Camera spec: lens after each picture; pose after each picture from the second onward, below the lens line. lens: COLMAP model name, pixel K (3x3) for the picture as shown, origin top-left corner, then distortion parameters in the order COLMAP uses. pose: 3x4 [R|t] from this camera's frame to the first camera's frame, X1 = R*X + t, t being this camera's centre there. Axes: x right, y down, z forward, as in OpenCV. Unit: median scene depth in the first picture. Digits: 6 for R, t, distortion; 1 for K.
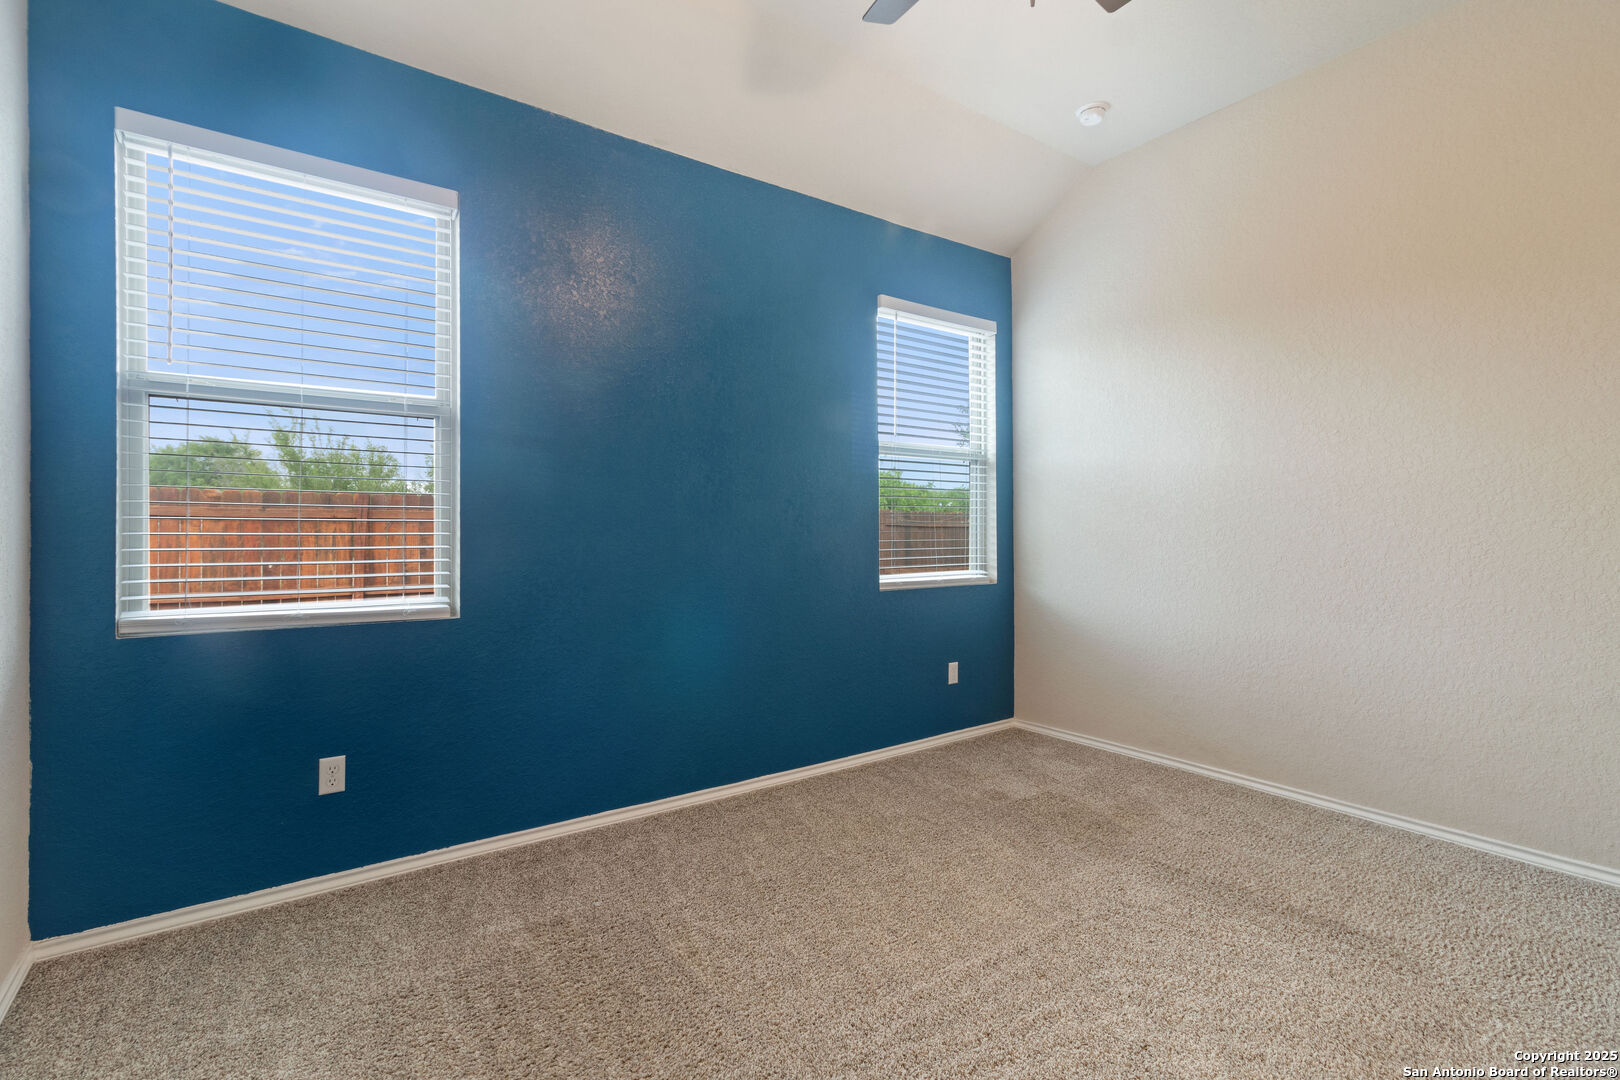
lens RADIAL K [[918.6, 0, 810.2], [0, 918.6, 529.1], [0, 0, 1]] dist [0.021576, 0.000259]
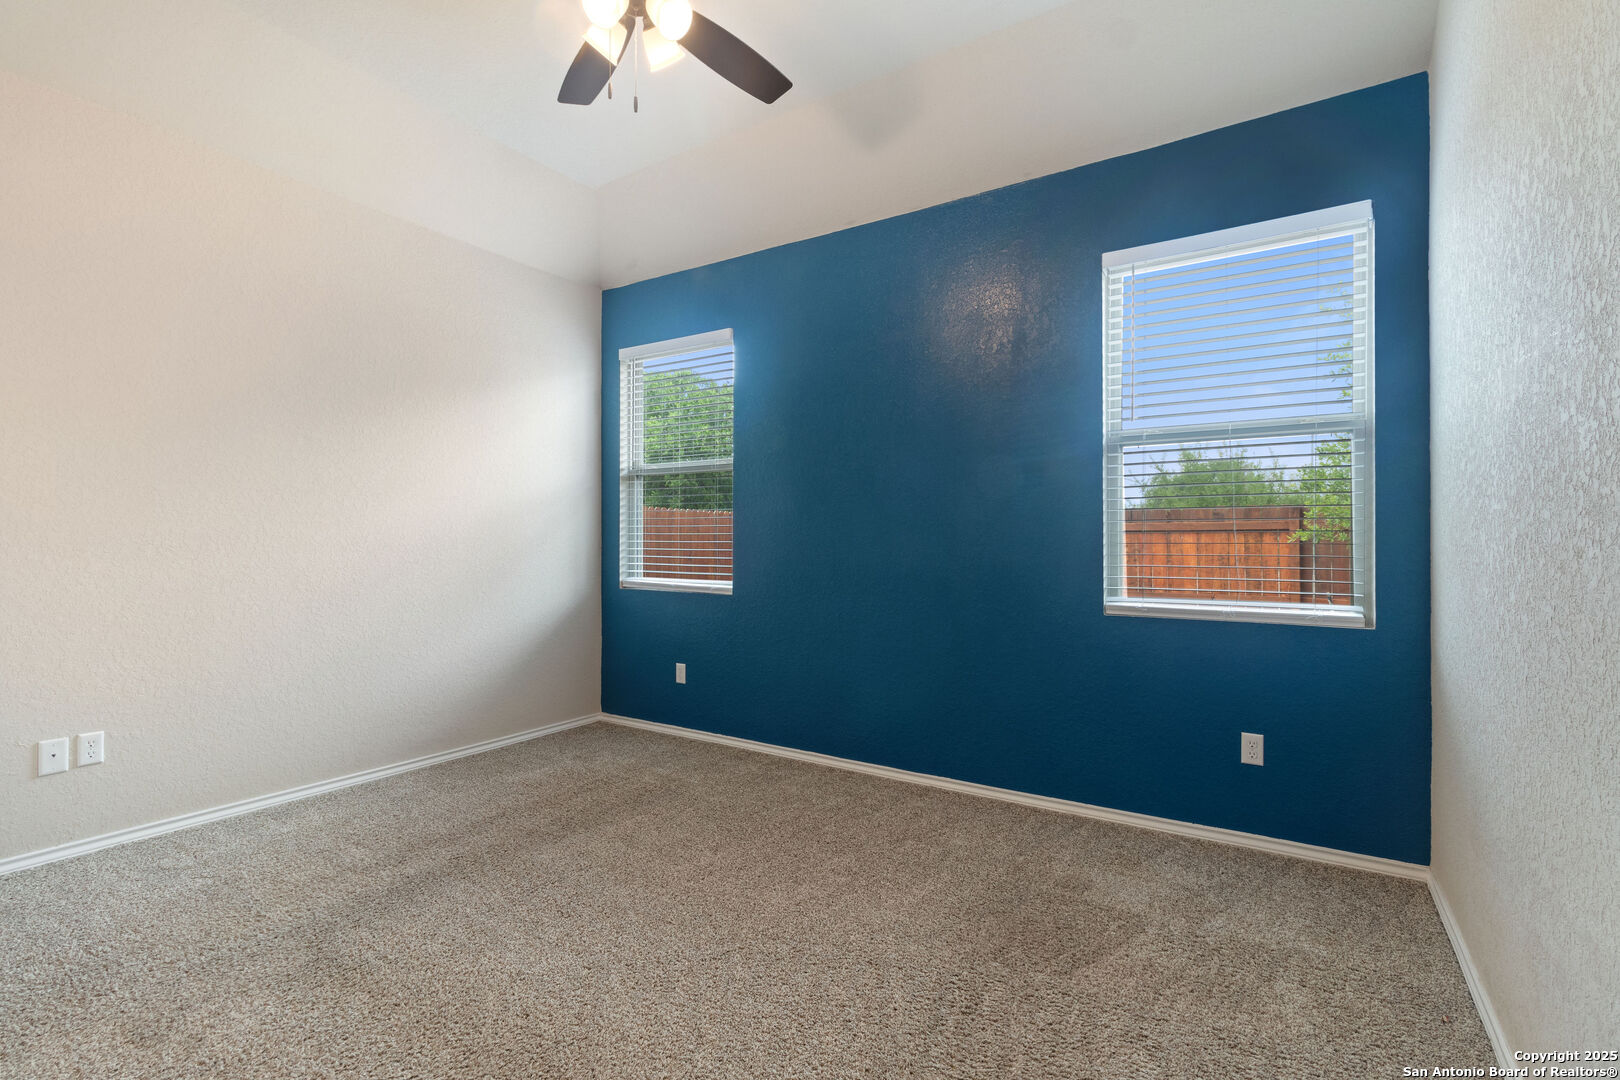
lens RADIAL K [[744.7, 0, 813.4], [0, 744.7, 547.5], [0, 0, 1]] dist [0.003065, 0.000579]
pose [[0.271788, 0.011907, -0.962284, 0.567250], [-0.001223, 0.999927, 0.012028, -0.001090], [0.962356, -0.002092, 0.271782, 0.497396]]
